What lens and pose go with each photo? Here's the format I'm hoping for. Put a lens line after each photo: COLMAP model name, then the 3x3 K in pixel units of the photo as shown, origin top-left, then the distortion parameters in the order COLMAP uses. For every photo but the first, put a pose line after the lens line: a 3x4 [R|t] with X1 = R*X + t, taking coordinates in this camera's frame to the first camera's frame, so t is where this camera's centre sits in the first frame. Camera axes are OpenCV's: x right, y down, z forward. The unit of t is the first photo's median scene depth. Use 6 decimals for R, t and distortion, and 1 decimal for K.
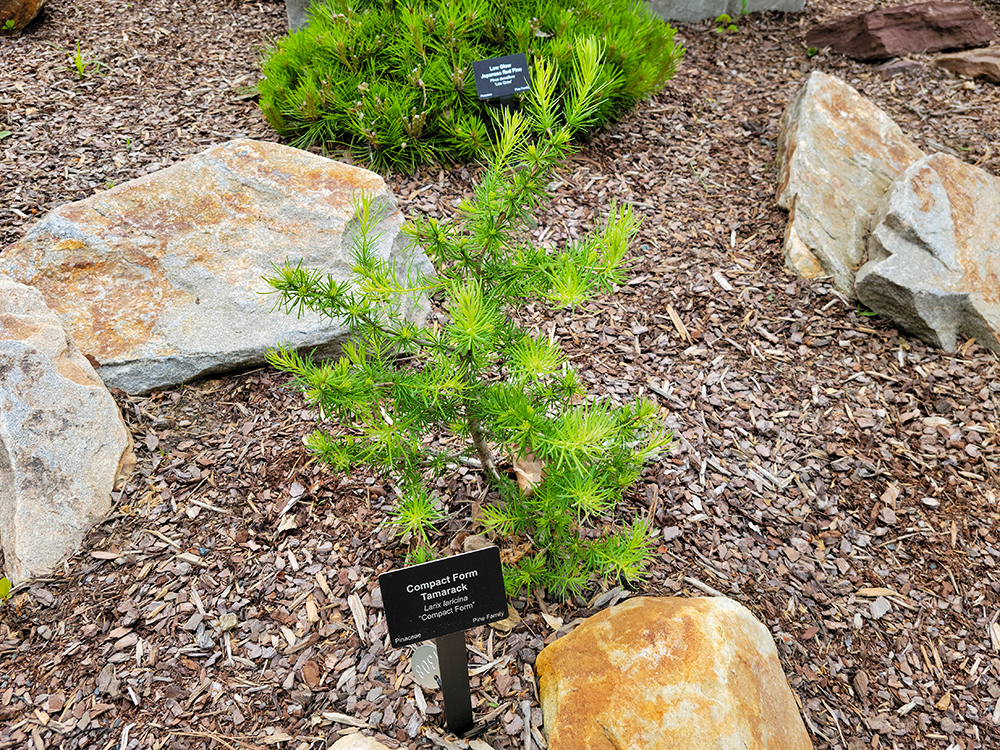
lens RADIAL K [[807.4, 0, 494.7], [0, 807.4, 376.8], [0, 0, 1]] dist [0.037230, -0.028280]
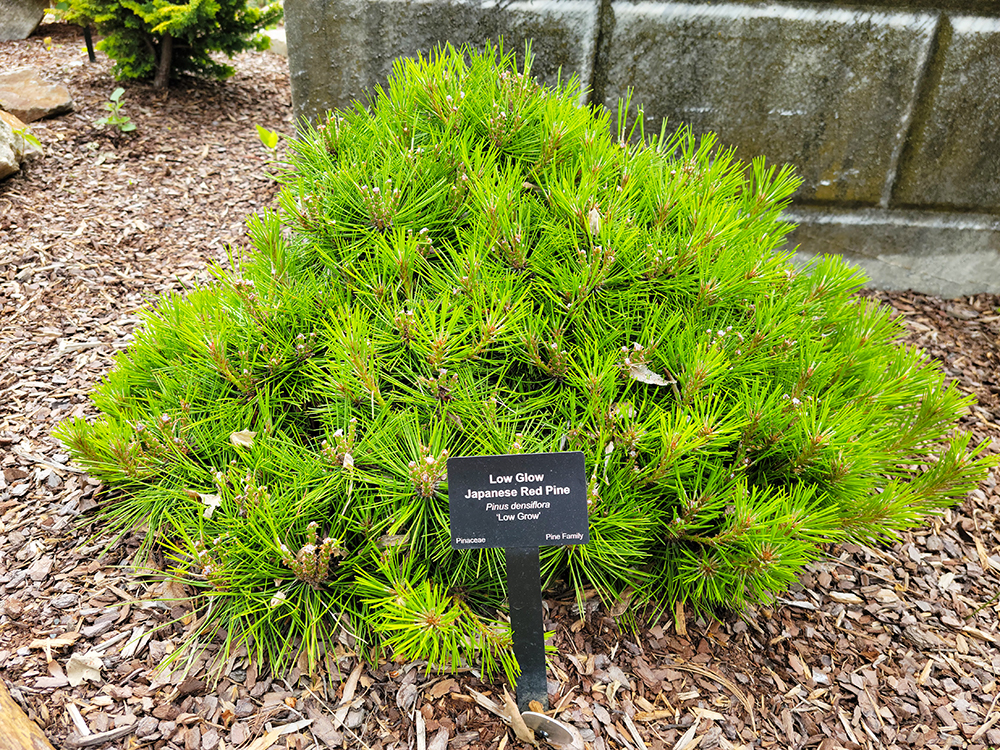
lens RADIAL K [[807.4, 0, 499.8], [0, 807.4, 370.3], [0, 0, 1]] dist [0.037230, -0.028280]
pose [[0.971857, 0.142858, -0.187312, 0.058008], [-0.175347, 0.969678, -0.170230, -0.322635], [0.157314, 0.198284, 0.967438, 0.537036]]
